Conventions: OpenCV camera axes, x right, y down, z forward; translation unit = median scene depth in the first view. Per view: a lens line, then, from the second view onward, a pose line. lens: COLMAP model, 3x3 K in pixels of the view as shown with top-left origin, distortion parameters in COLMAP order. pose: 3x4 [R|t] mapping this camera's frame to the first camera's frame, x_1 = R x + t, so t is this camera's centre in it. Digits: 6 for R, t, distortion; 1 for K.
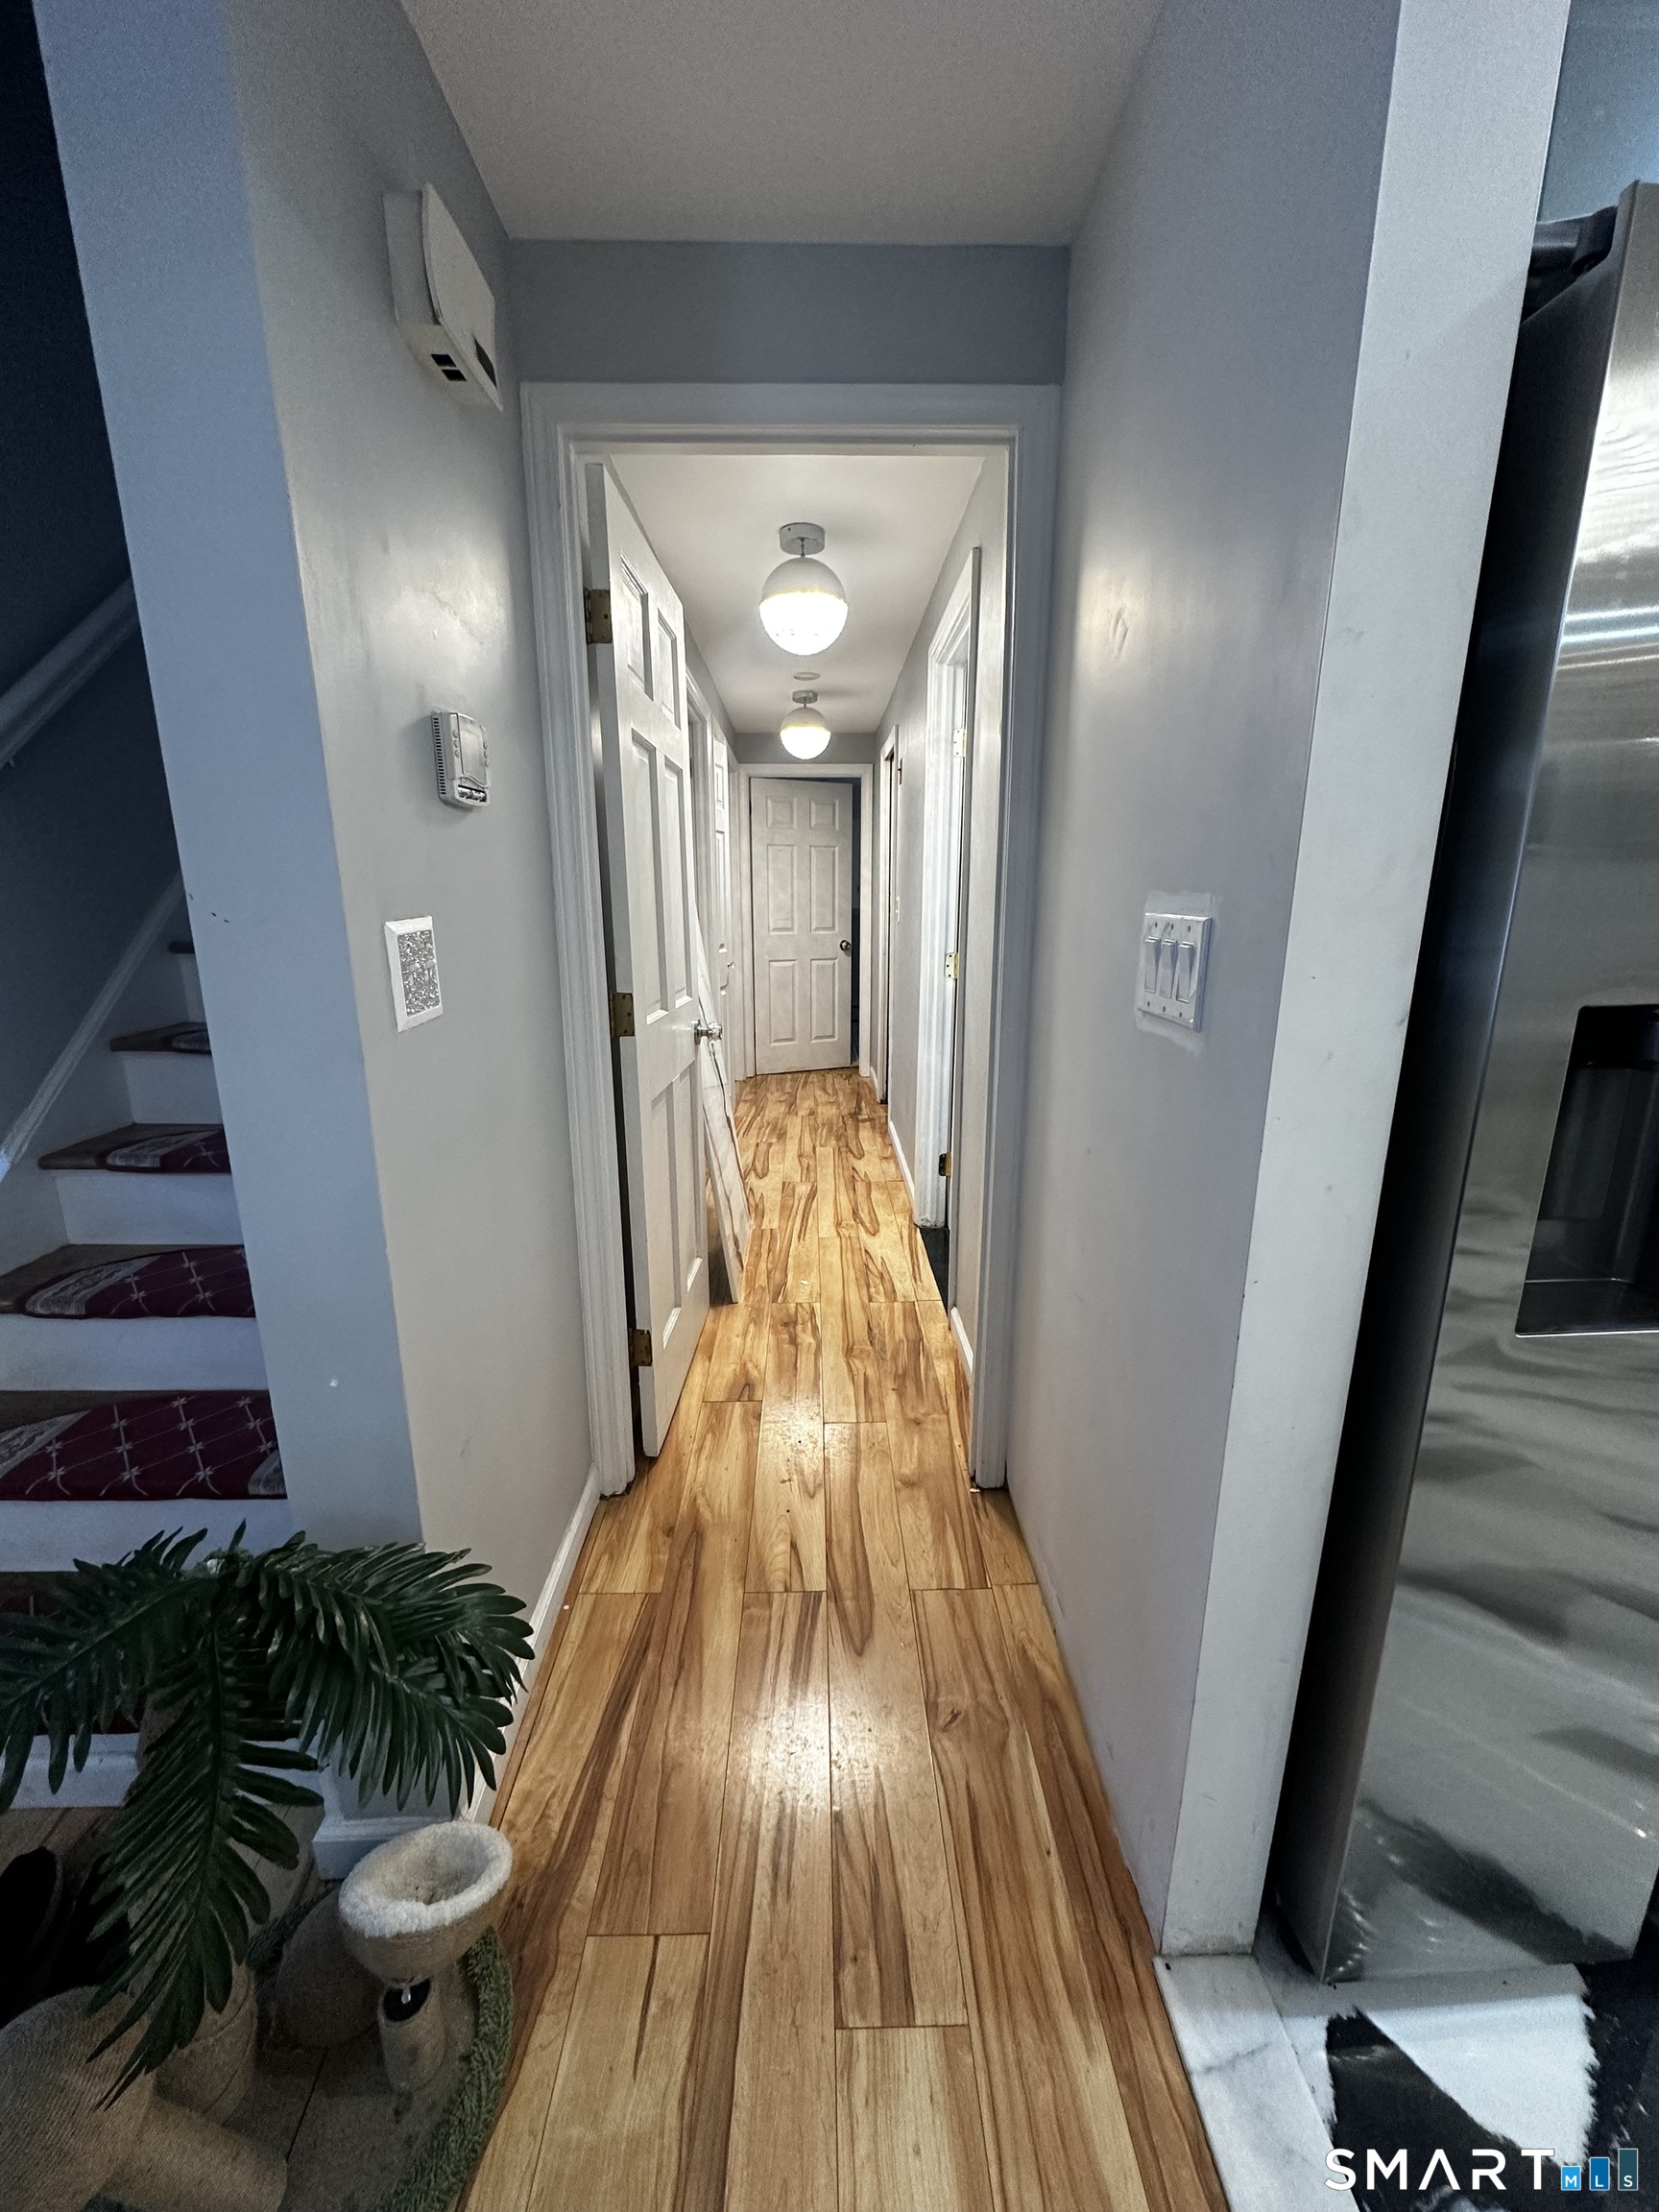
lens RADIAL K [[886.1, 0, 829.5], [0, 886.1, 1106.0], [0, 0, 1]] dist [-0.004126, 0.001225]
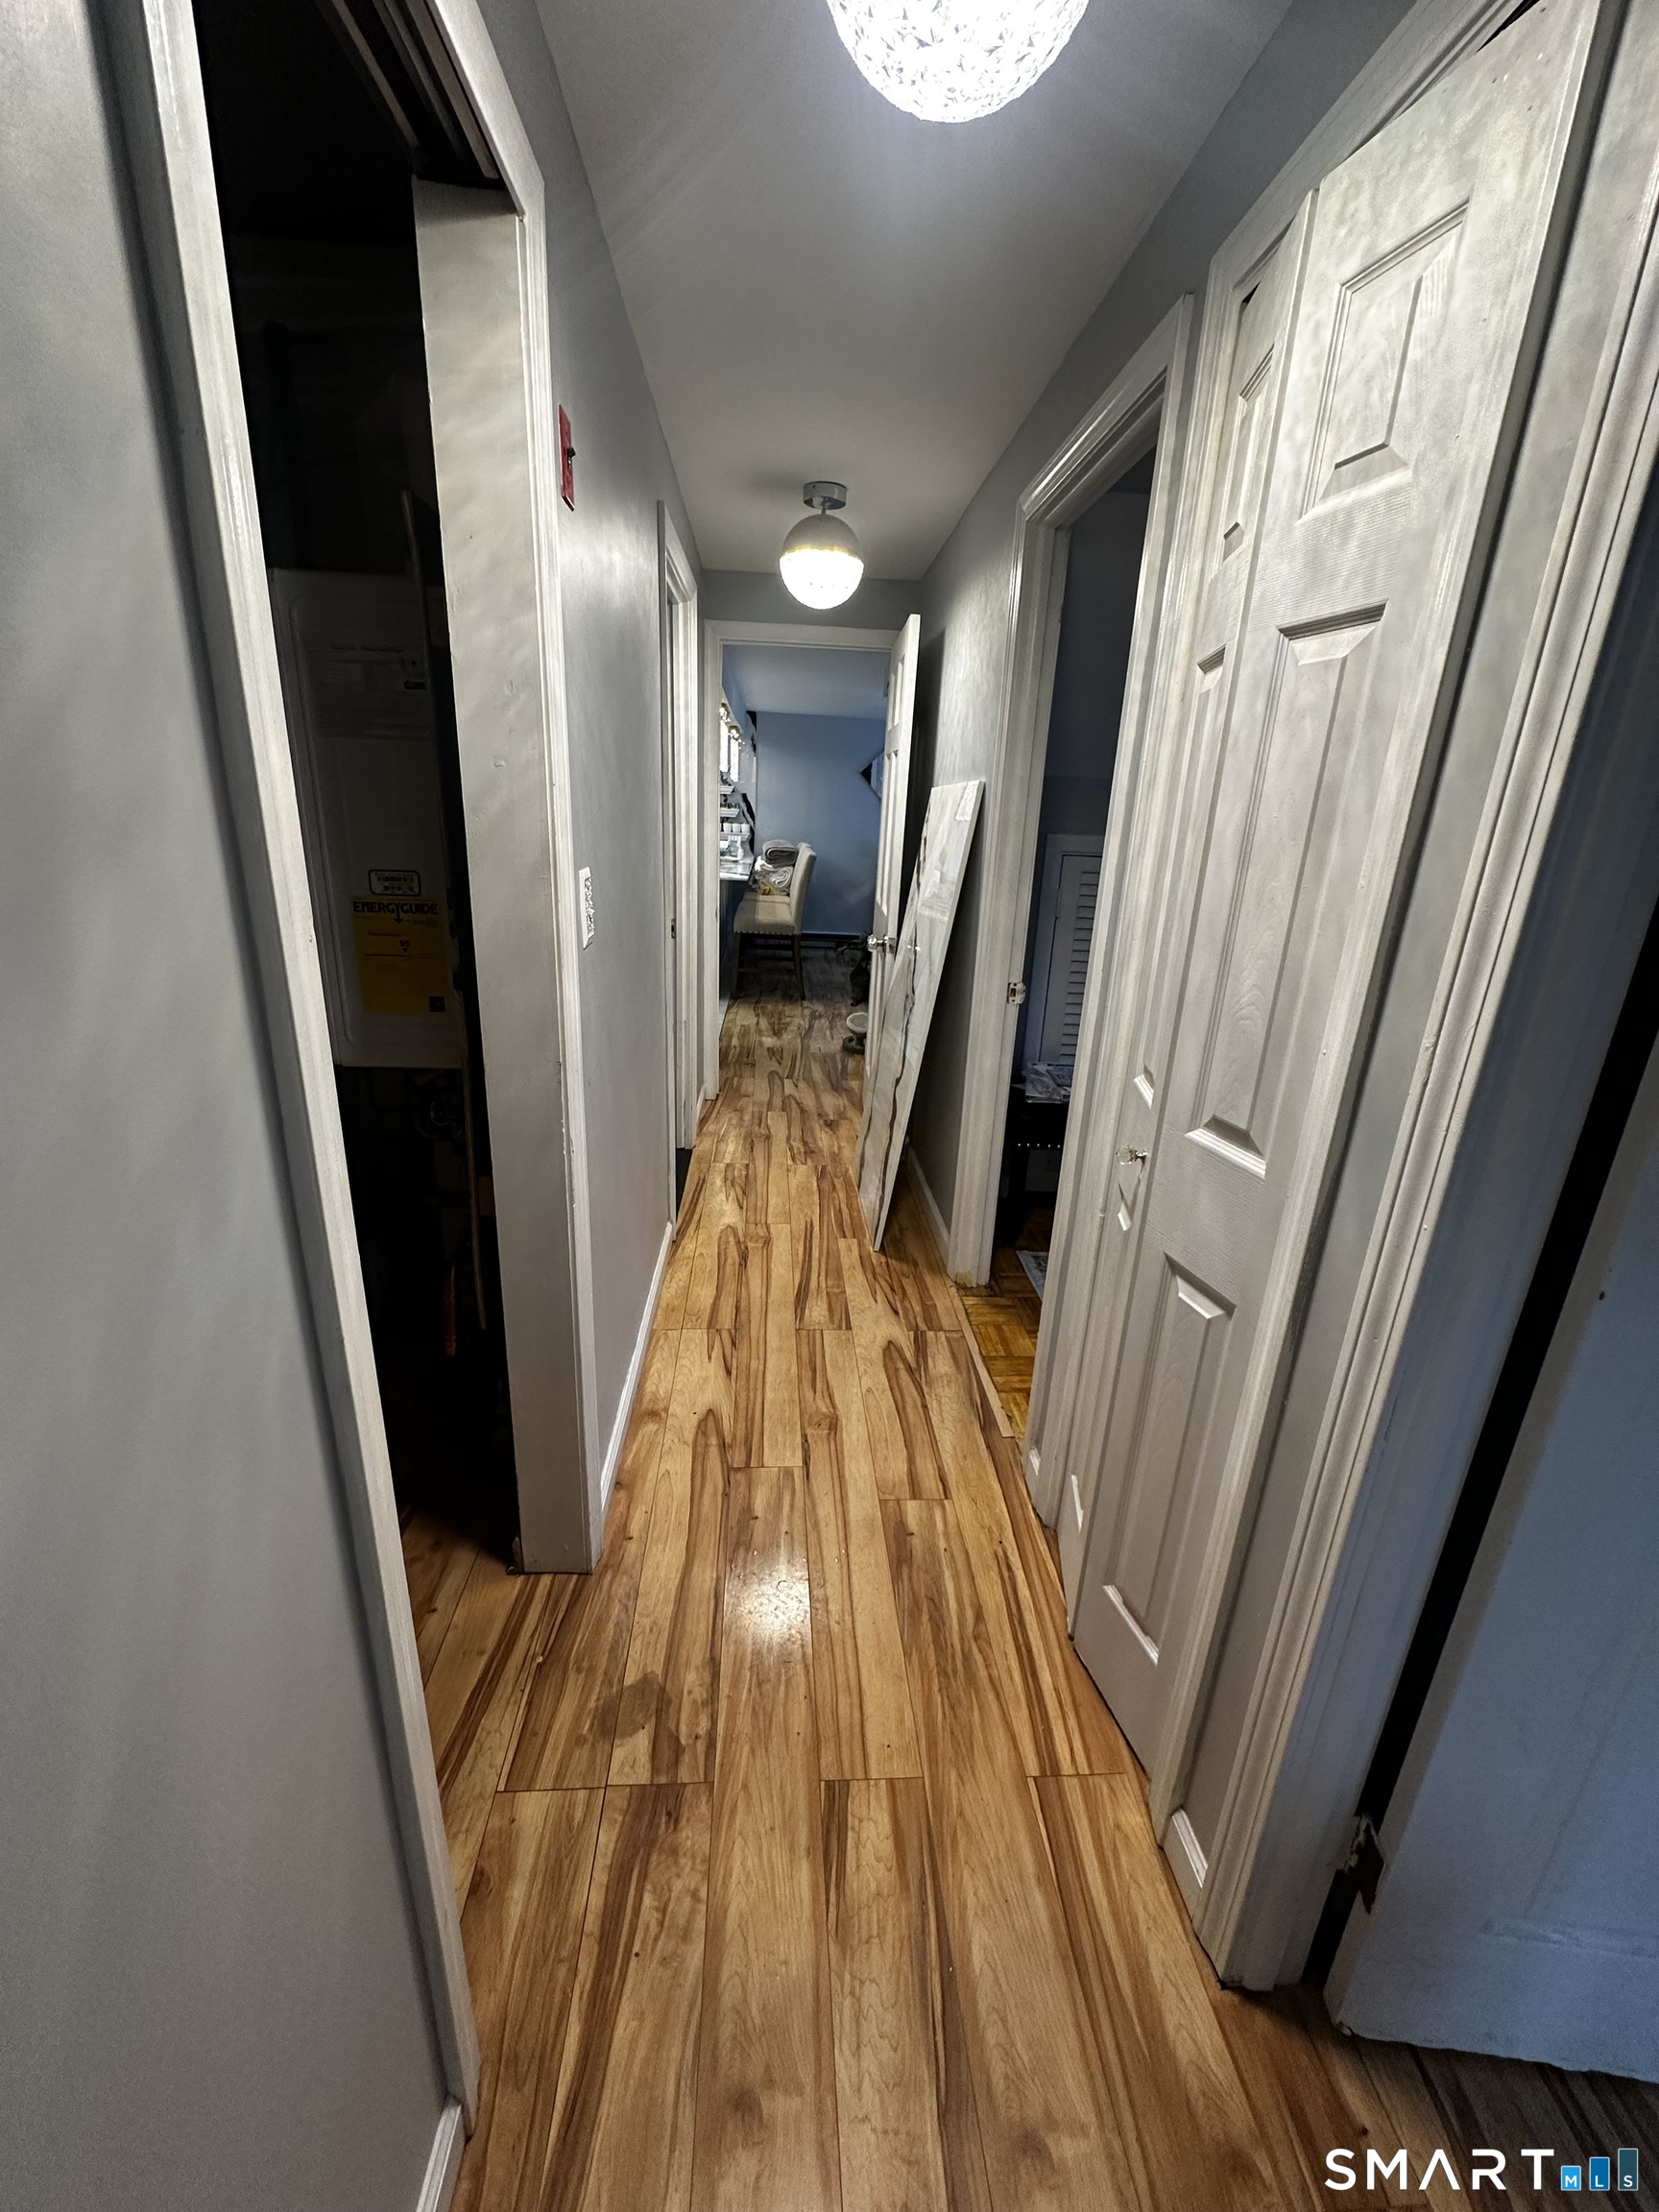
lens RADIAL K [[886.1, 0, 829.5], [0, 886.1, 1106.0], [0, 0, 1]] dist [-0.004126, 0.001225]
pose [[-0.998327, -0.026198, -0.051535, -0.002987], [-0.049605, 0.846009, 0.530855, -0.506696], [0.029692, 0.532524, -0.845894, 1.964900]]
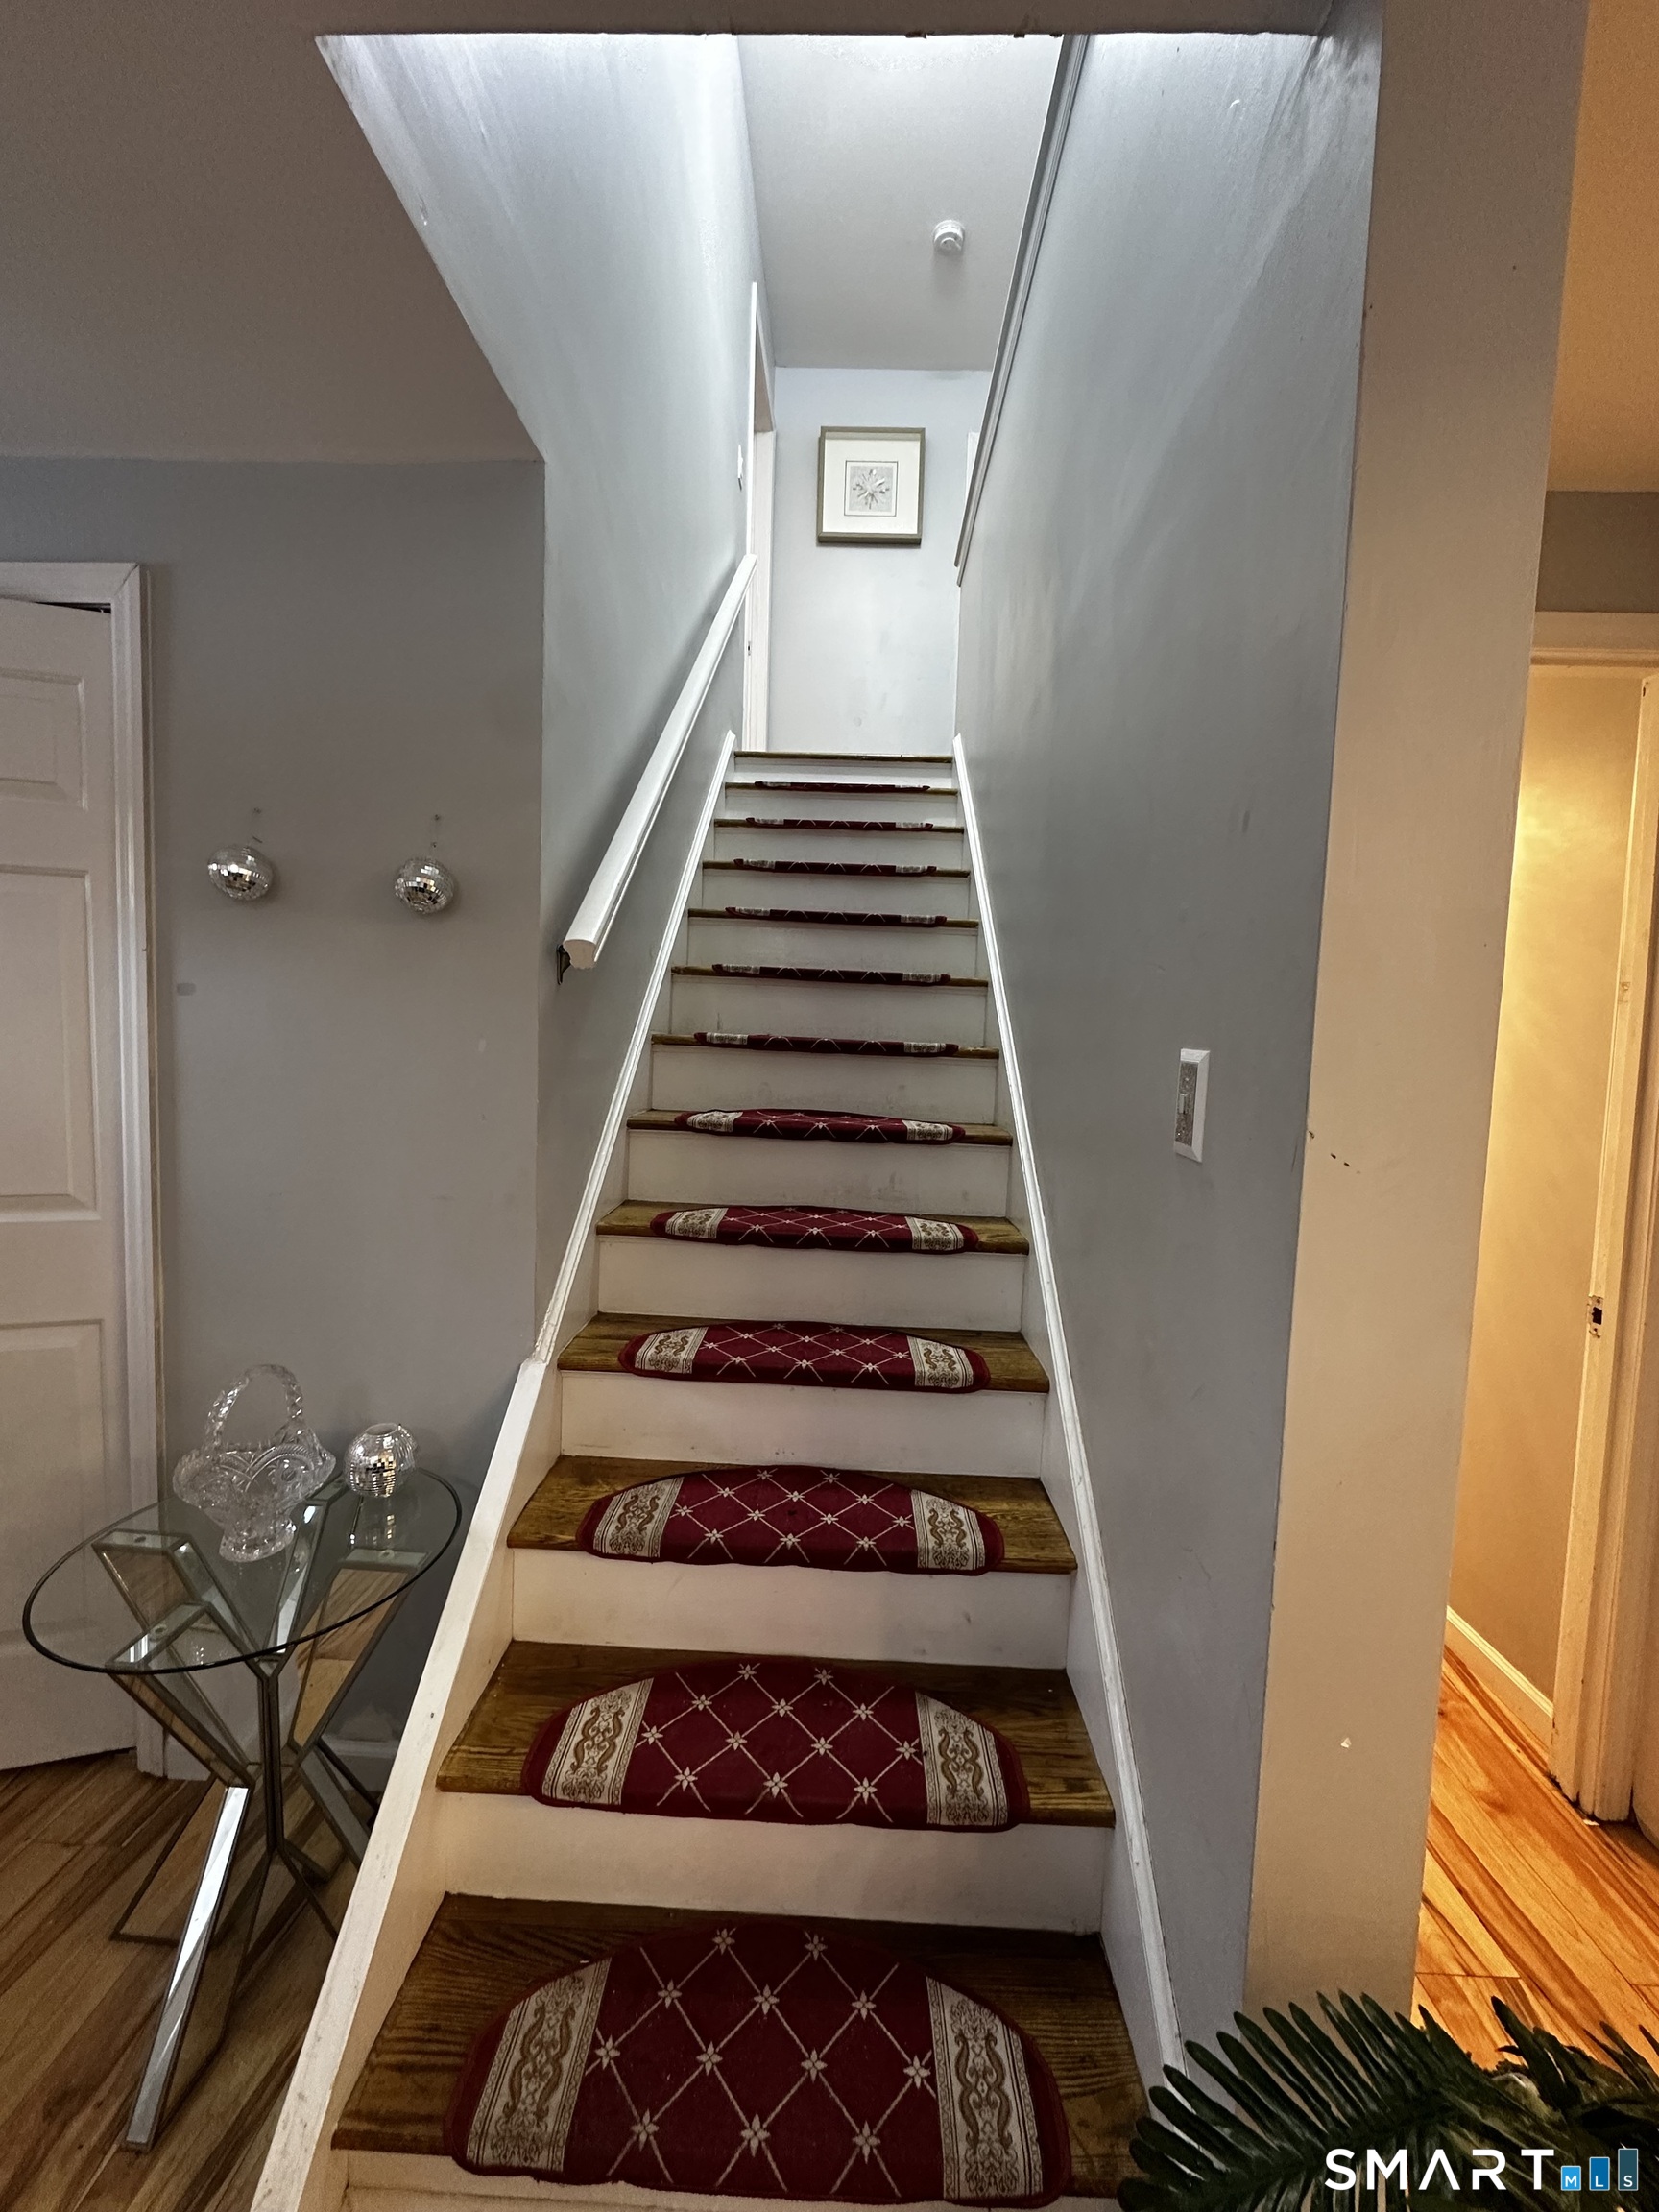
lens RADIAL K [[886.1, 0, 829.5], [0, 886.1, 1106.0], [0, 0, 1]] dist [-0.004126, 0.001225]
pose [[0.998535, 0.035784, -0.040593, -0.349687], [-0.042245, 0.984276, -0.171511, -0.029973], [0.033818, 0.172975, 0.984345, 0.042971]]
